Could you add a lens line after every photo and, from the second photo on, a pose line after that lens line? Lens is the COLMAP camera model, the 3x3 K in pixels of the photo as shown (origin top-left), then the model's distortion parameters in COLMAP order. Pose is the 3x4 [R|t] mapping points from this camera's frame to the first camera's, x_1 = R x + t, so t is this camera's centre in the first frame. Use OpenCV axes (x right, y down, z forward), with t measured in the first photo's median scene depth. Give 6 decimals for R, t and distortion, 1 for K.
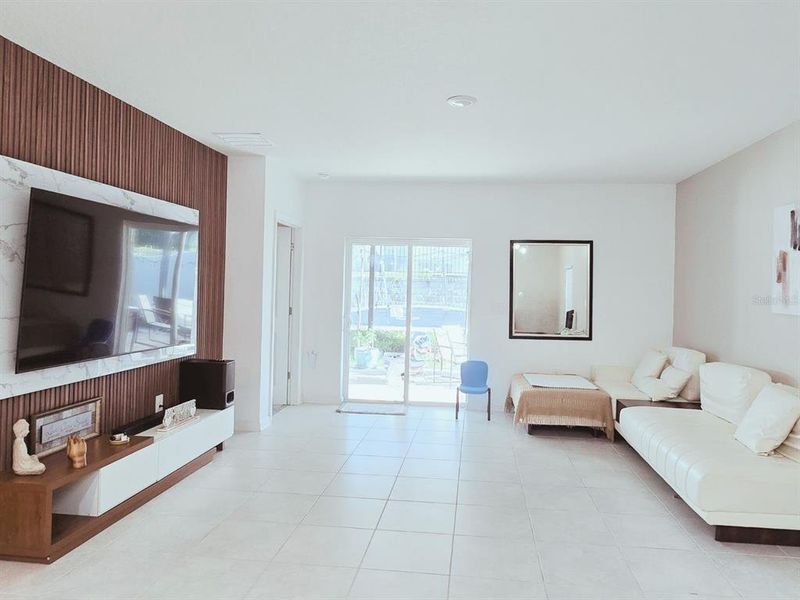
lens RADIAL K [[557.5, 0, 421.9], [0, 557.5, 284.8], [0, 0, 1]] dist [-0.000537, -0.001876]
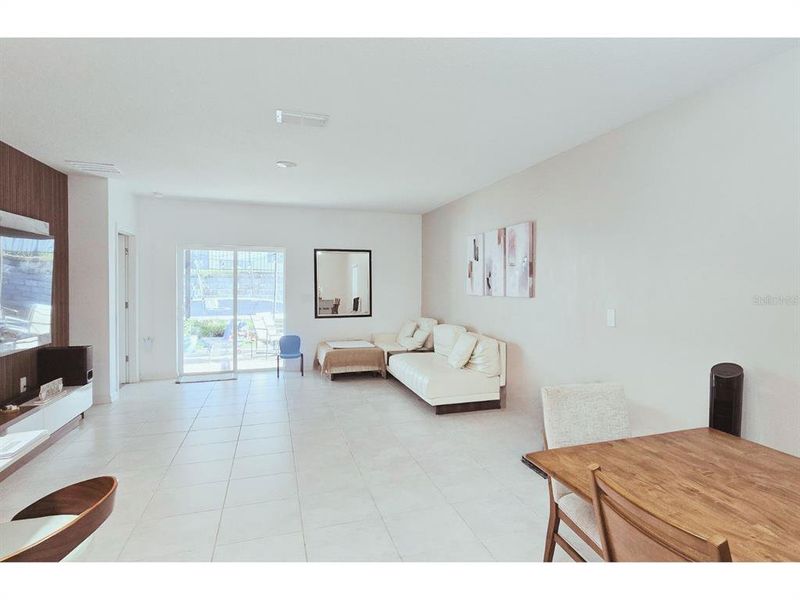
lens RADIAL K [[464.1, 0, 454.4], [0, 464.1, 291.2], [0, 0, 1]] dist [0.002997, 0.000065]
pose [[0.890774, -0.025892, 0.453708, -0.080556], [0.012674, 0.999403, 0.032150, -0.008110], [-0.454269, -0.022888, 0.890570, -0.276258]]
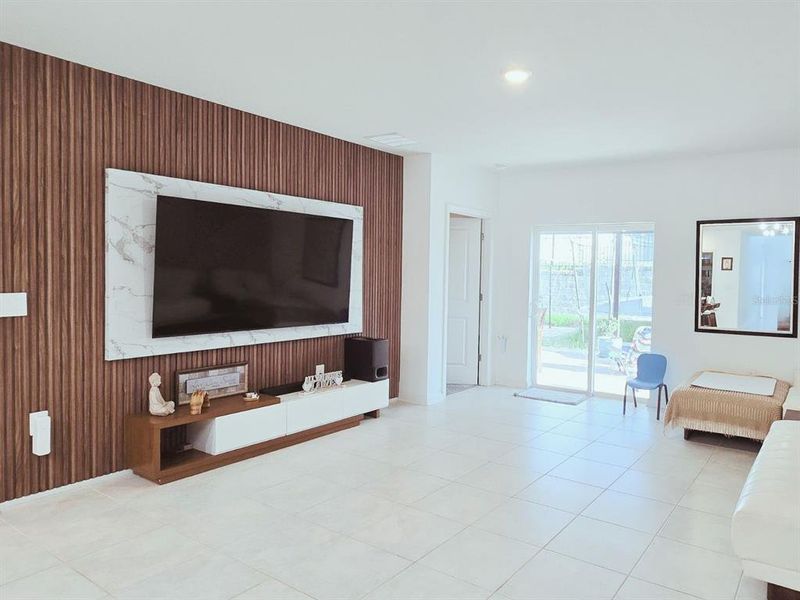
lens RADIAL K [[542.4, 0, 510.4], [0, 542.4, 289.1], [0, 0, 1]] dist [0.003424, -0.003720]
pose [[0.904636, 0.007602, -0.426118, 0.336881], [0.002815, 0.999713, 0.023811, 0.009049], [0.426177, -0.022740, 0.904354, 0.116549]]
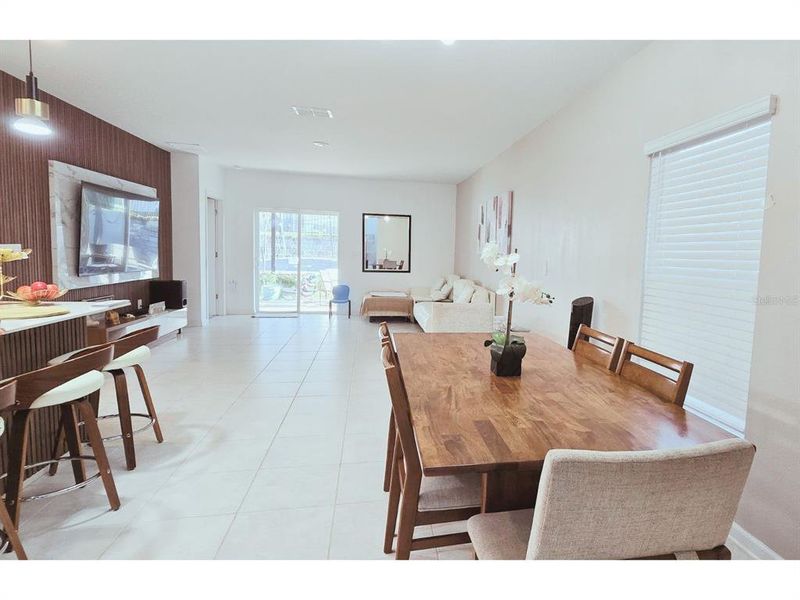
lens RADIAL K [[459.3, 0, 473.8], [0, 459.3, 291.0], [0, 0, 1]] dist [-0.000881, -0.000341]
pose [[0.949034, -0.016857, 0.314723, 0.048510], [-0.013802, 0.995388, 0.094934, 0.021593], [-0.314872, -0.094440, 0.944424, -0.560223]]
